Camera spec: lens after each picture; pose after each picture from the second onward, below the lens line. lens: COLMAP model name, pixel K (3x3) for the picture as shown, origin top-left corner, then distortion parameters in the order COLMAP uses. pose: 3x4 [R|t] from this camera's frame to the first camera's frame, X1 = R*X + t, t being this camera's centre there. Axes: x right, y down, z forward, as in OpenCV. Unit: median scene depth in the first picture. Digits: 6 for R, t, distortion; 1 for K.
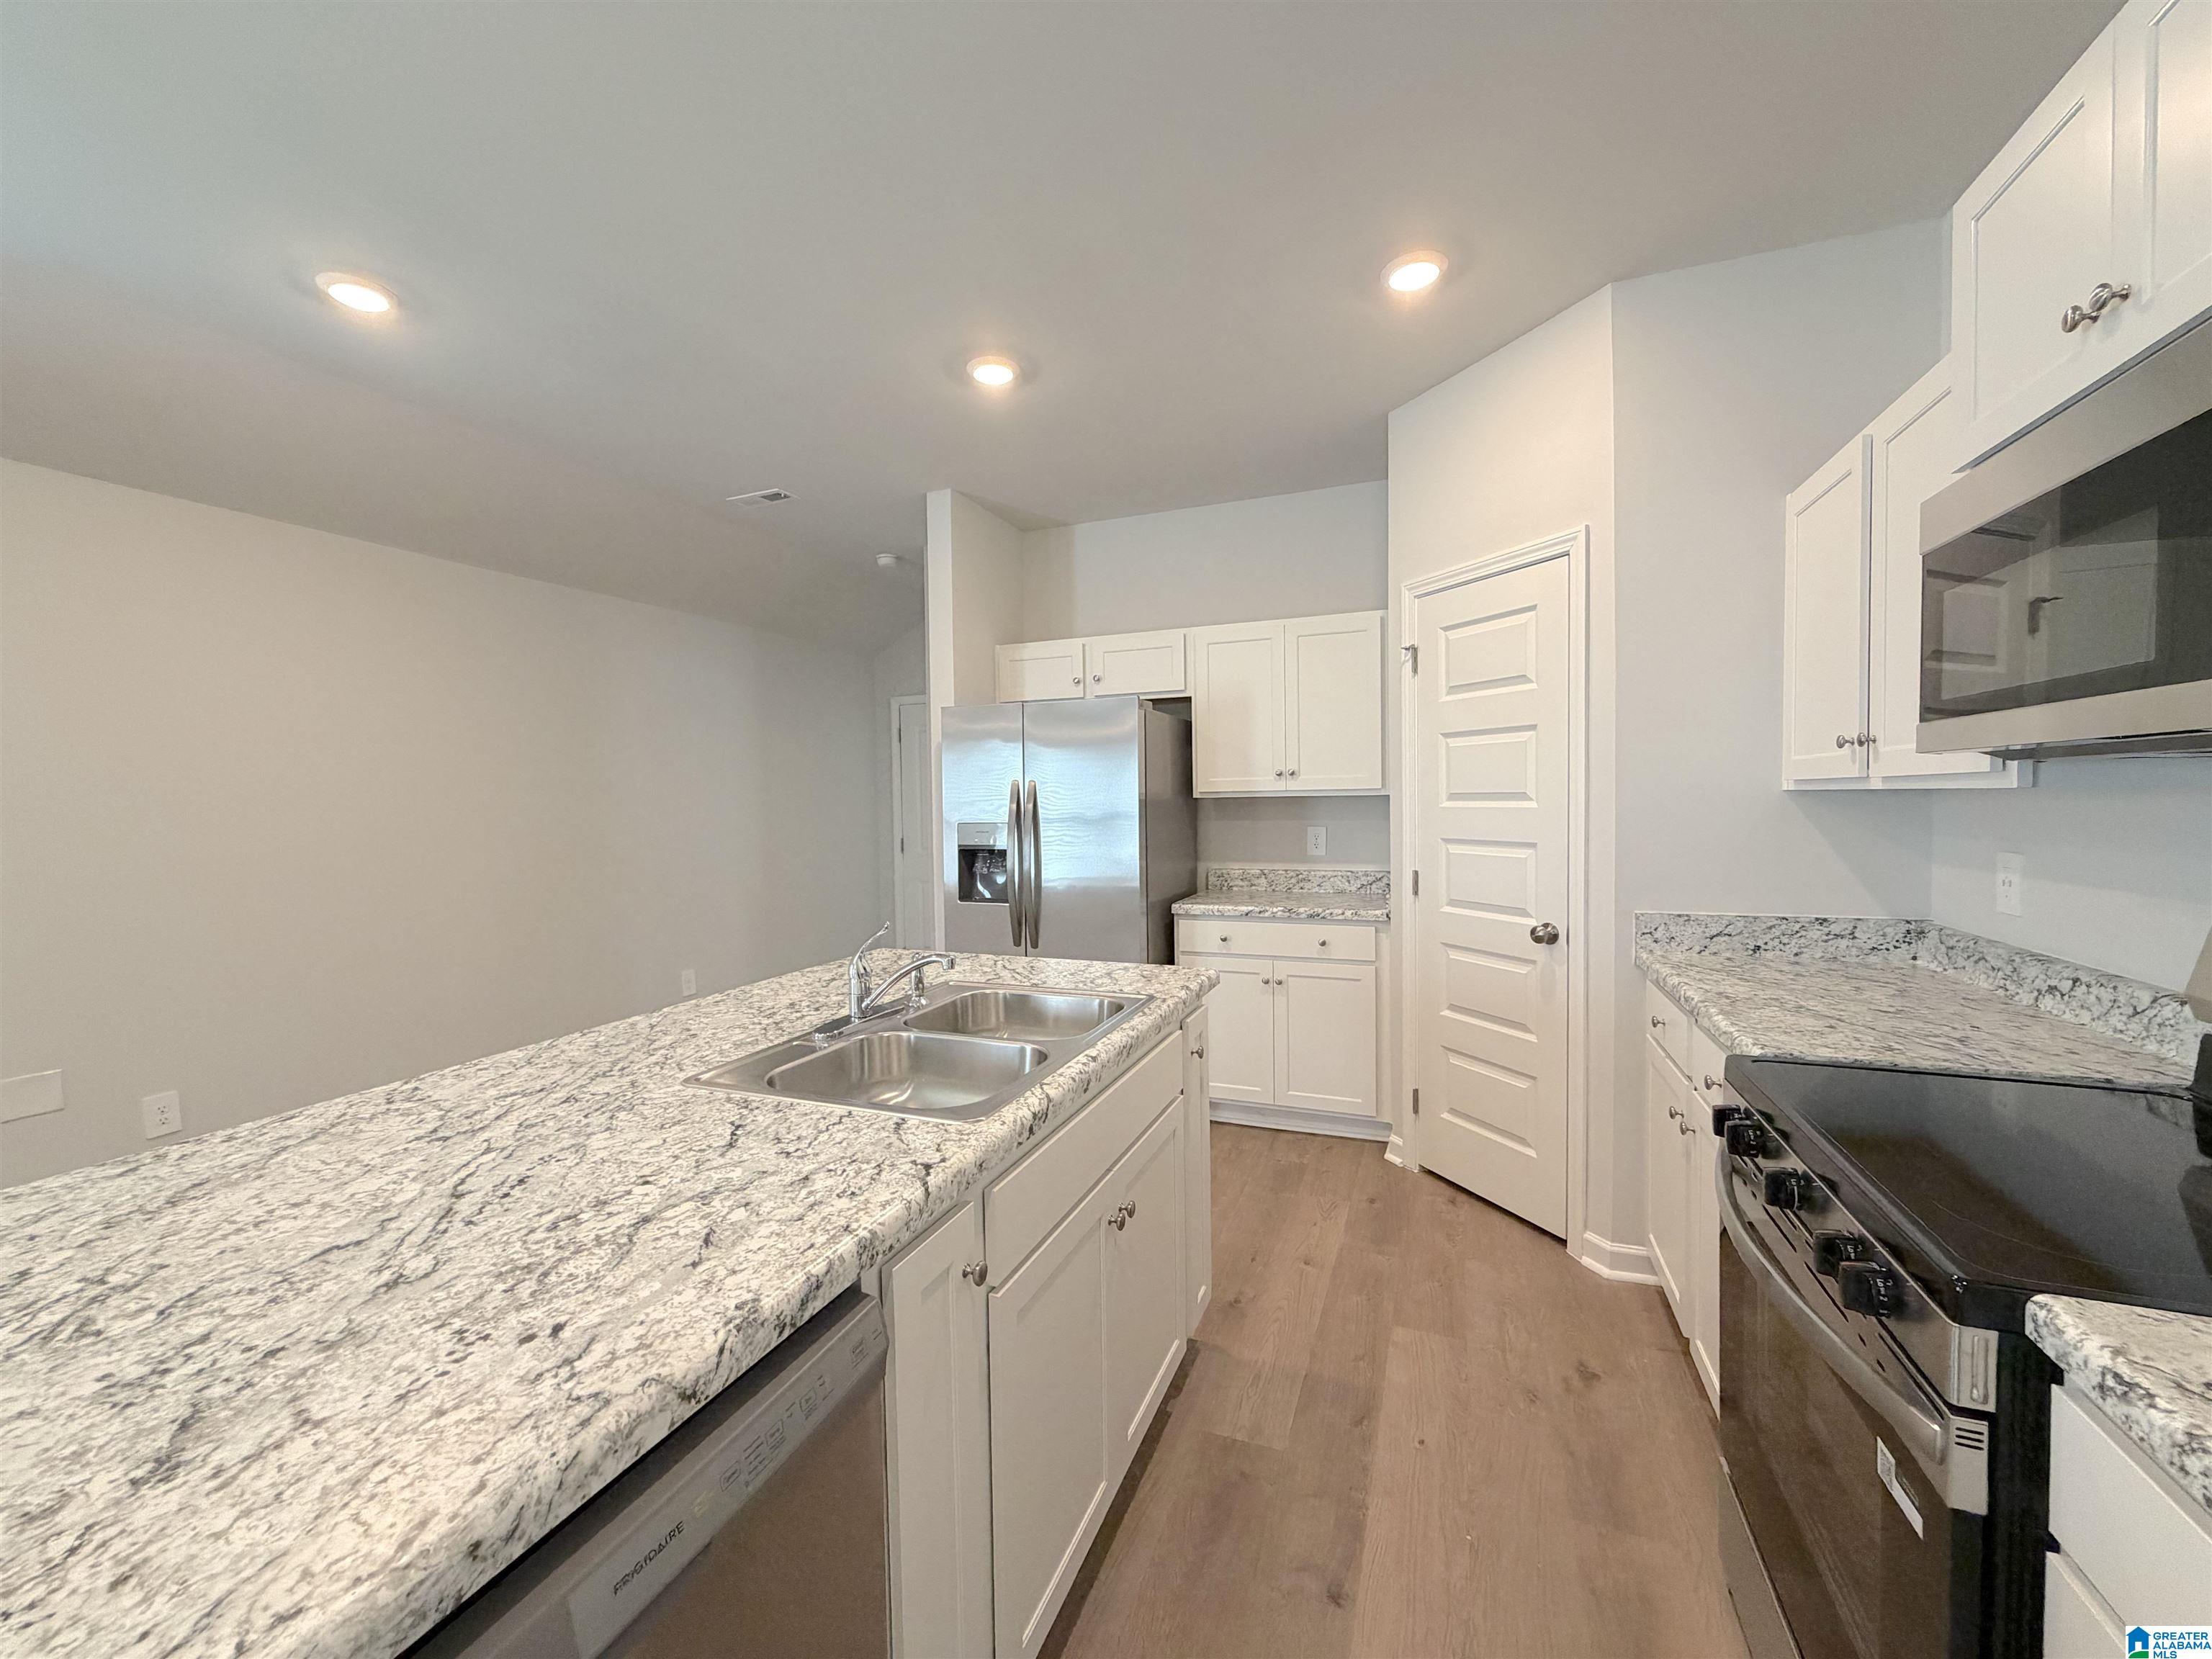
lens RADIAL K [[885.6, 0, 1097.0], [0, 885.6, 822.3], [0, 0, 1]] dist [-0.000681, -0.000255]
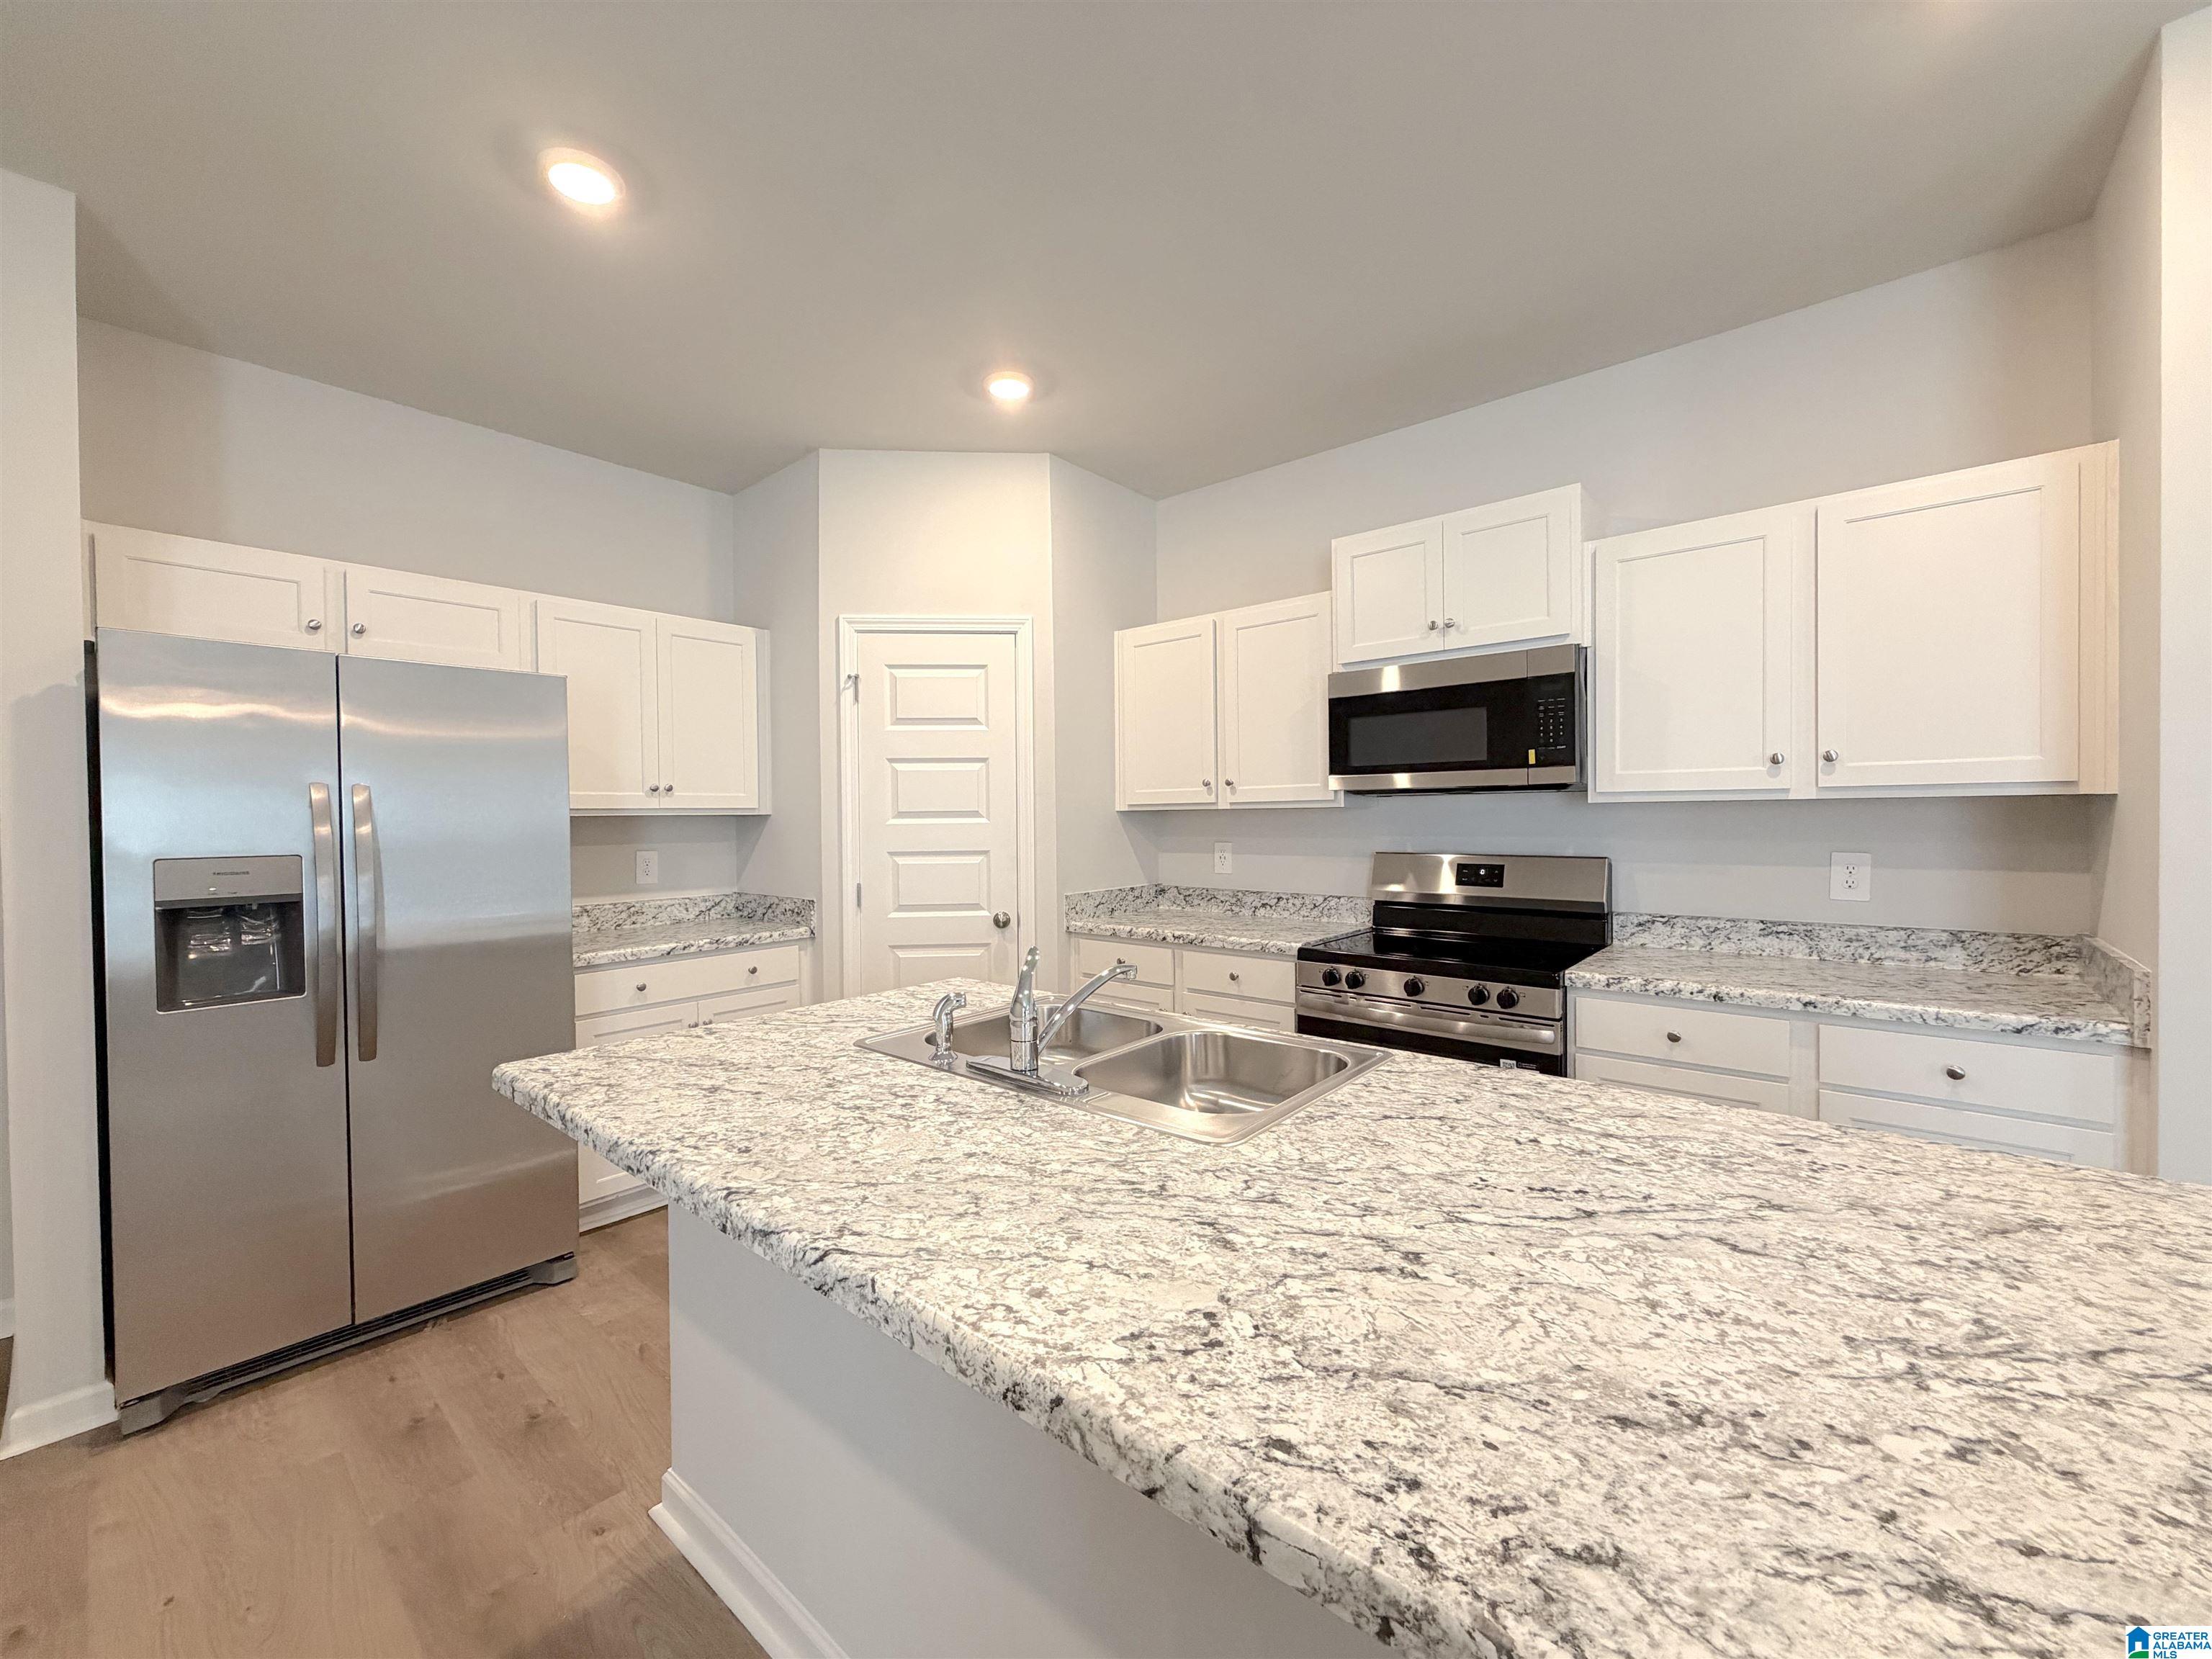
lens RADIAL K [[880.6, 0, 1097.0], [0, 880.6, 827.7], [0, 0, 1]] dist [-0.000891, 0.000139]
pose [[0.320387, -0.001808, 0.947285, -1.599183], [0.033096, 0.999409, -0.009287, 0.016610], [-0.946708, 0.034327, 0.320257, 1.081822]]
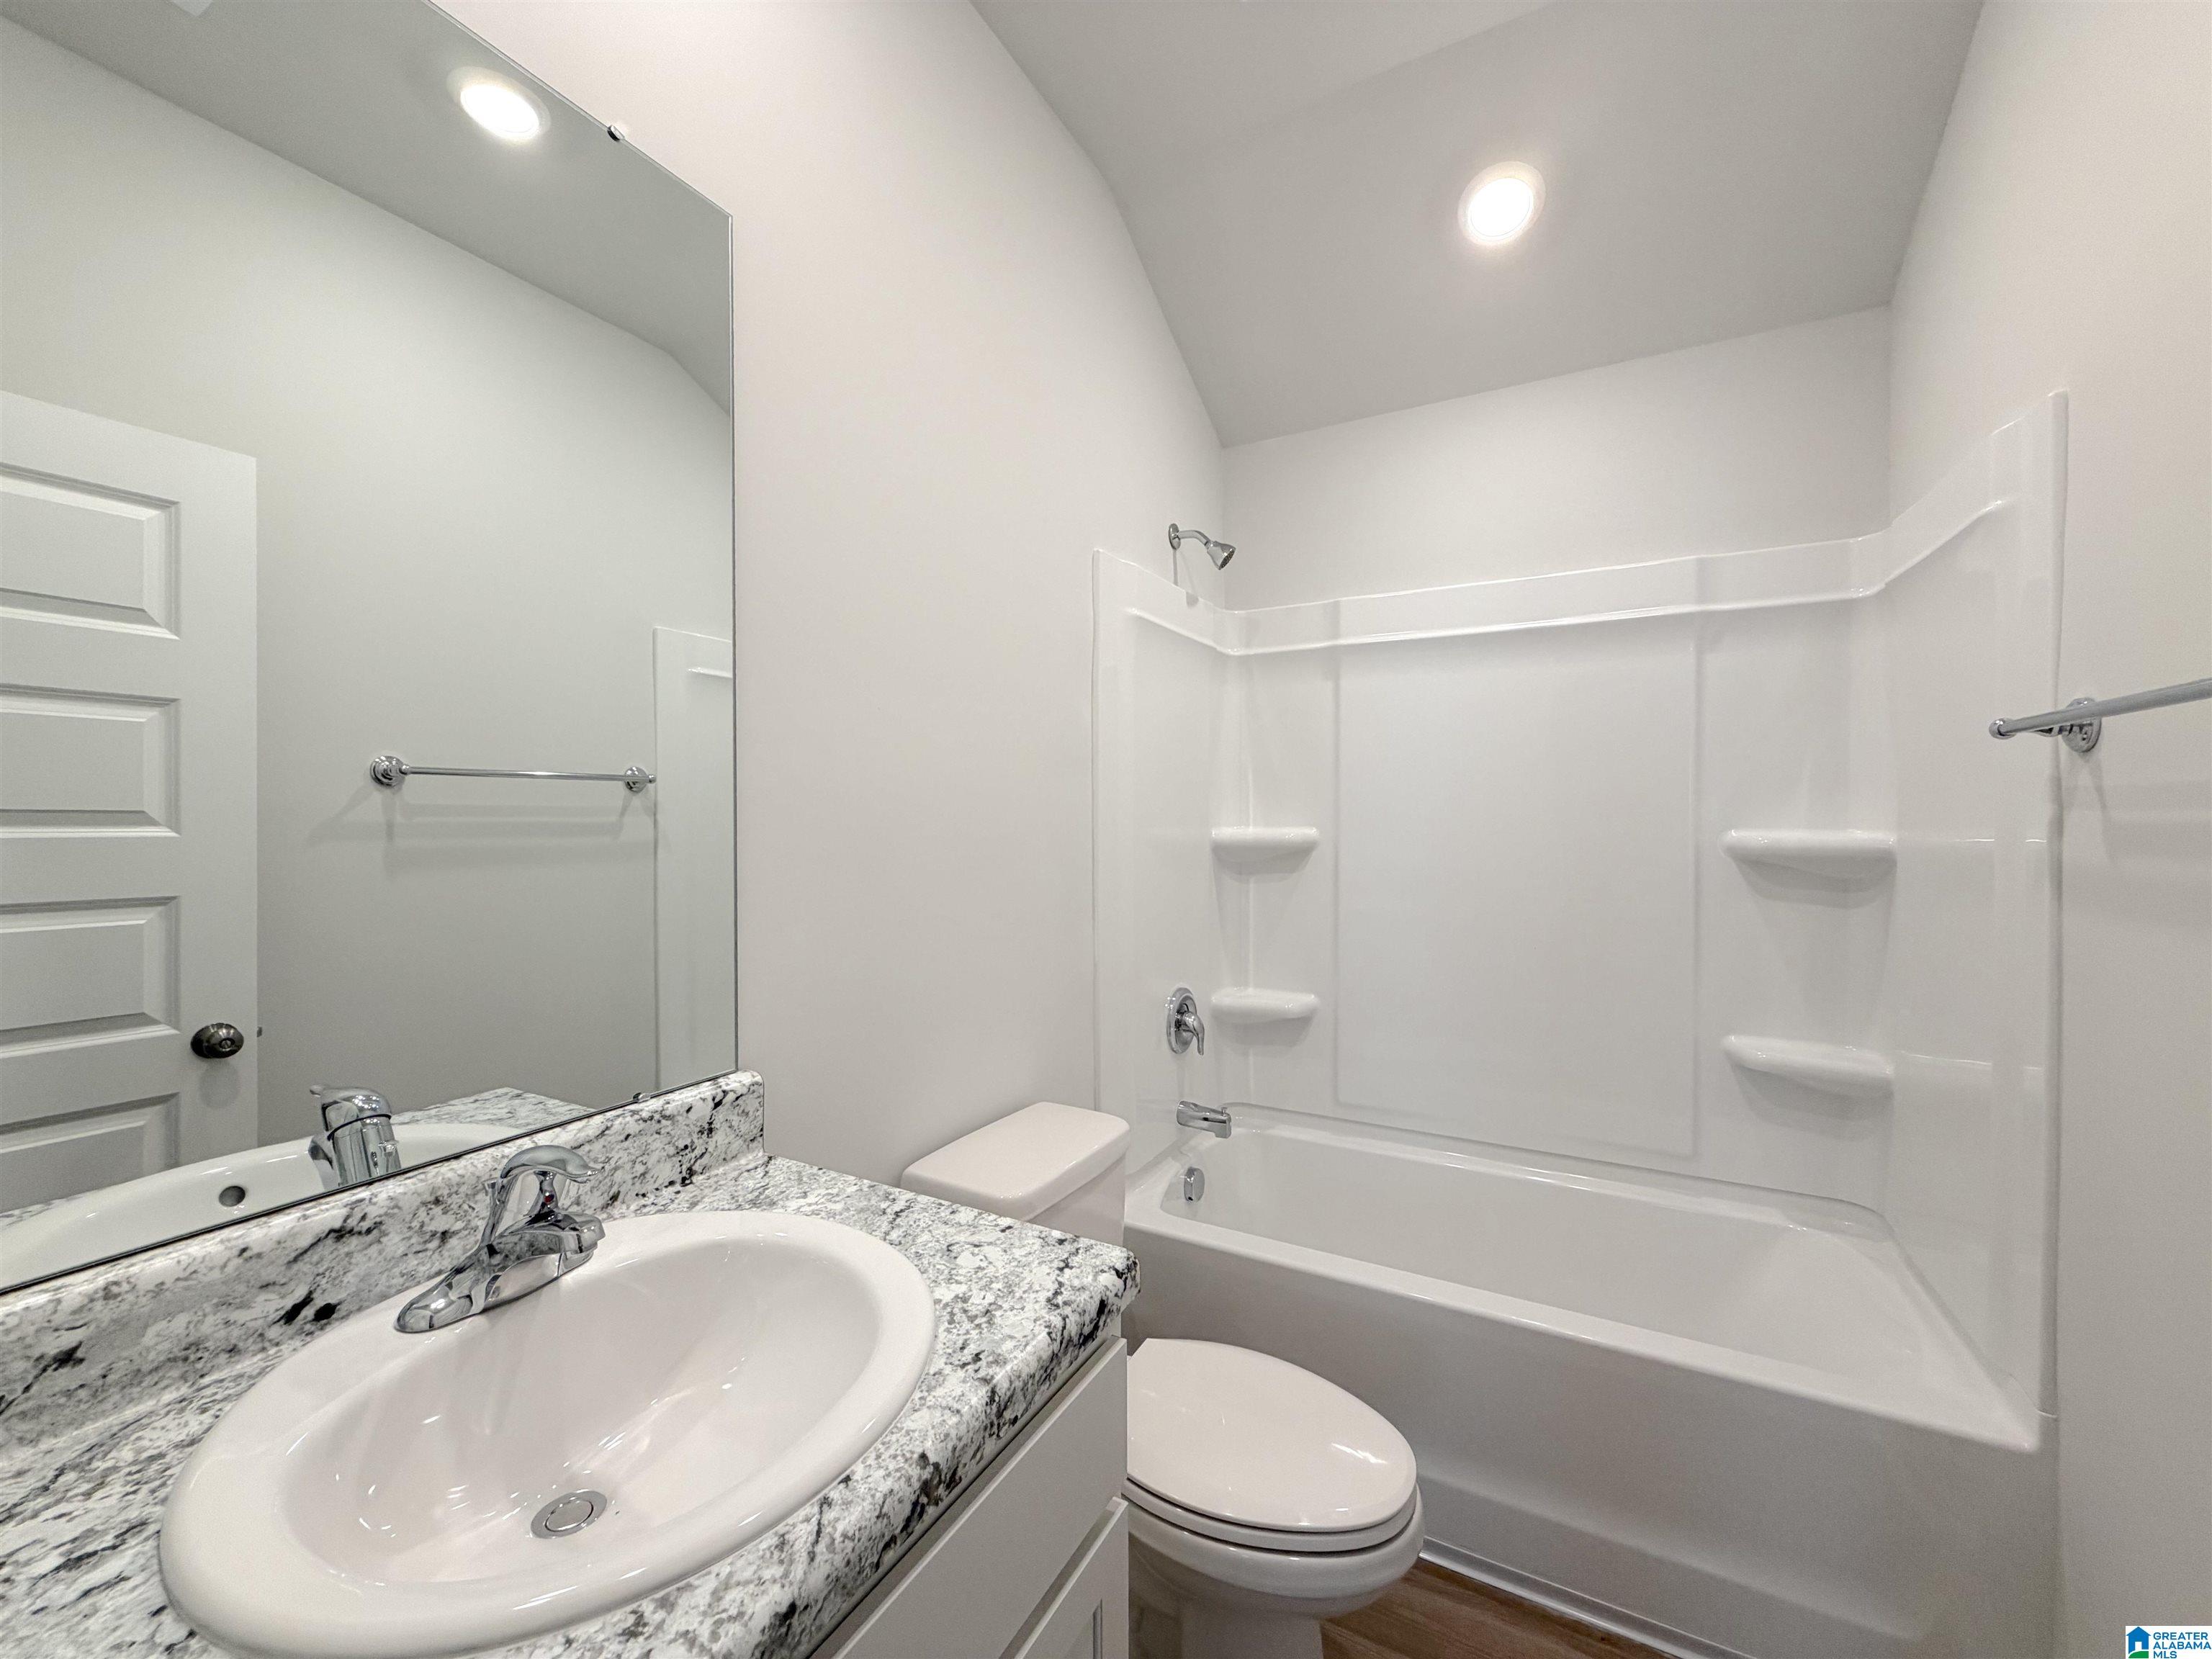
lens RADIAL K [[891.1, 0, 1094.0], [0, 891.1, 822.4], [0, 0, 1]] dist [0.003551, 0.000249]
pose [[-0.991142, 0.020711, 0.131185, -1.094414], [0.024957, 0.999214, 0.030805, 0.010590], [-0.130443, 0.033807, -0.990879, 1.237756]]
